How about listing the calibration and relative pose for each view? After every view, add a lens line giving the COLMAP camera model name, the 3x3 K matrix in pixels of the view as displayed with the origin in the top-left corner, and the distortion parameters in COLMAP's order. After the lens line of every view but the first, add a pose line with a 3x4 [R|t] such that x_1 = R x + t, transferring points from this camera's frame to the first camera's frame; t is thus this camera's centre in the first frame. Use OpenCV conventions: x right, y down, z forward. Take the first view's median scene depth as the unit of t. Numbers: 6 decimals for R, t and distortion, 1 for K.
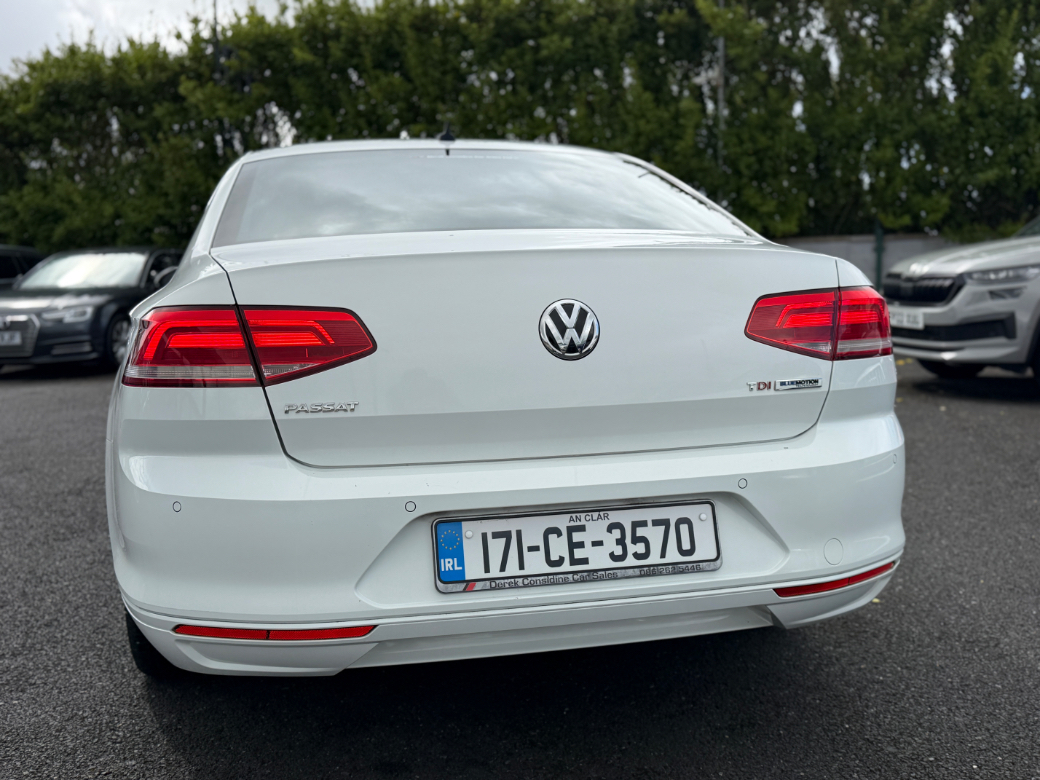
lens RADIAL K [[1020.4, 0, 520.0], [0, 1020.4, 390.0], [0, 0, 1]] dist [0.197759, -0.392307]
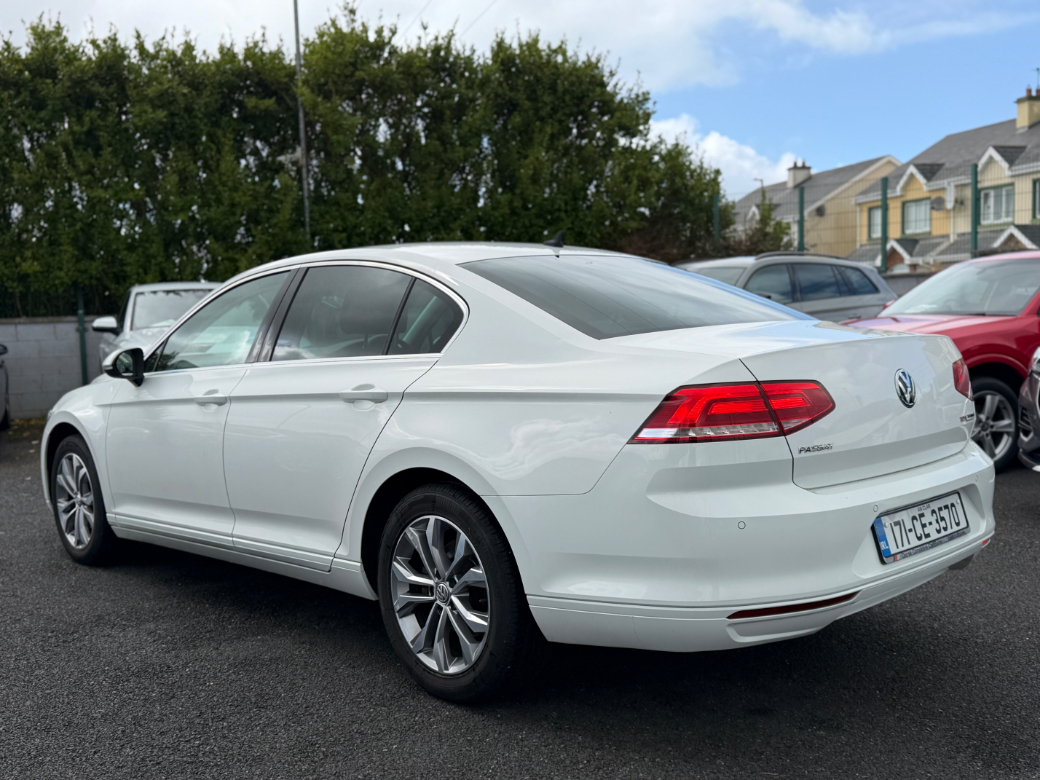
lens RADIAL K [[1020.4, 0, 520.0], [0, 1020.4, 390.0], [0, 0, 1]] dist [0.197759, -0.392307]
pose [[0.863145, -0.044042, 0.503032, -1.261383], [0.074187, 0.996440, -0.040056, -0.036128], [-0.499477, 0.071892, 0.863339, -0.076370]]
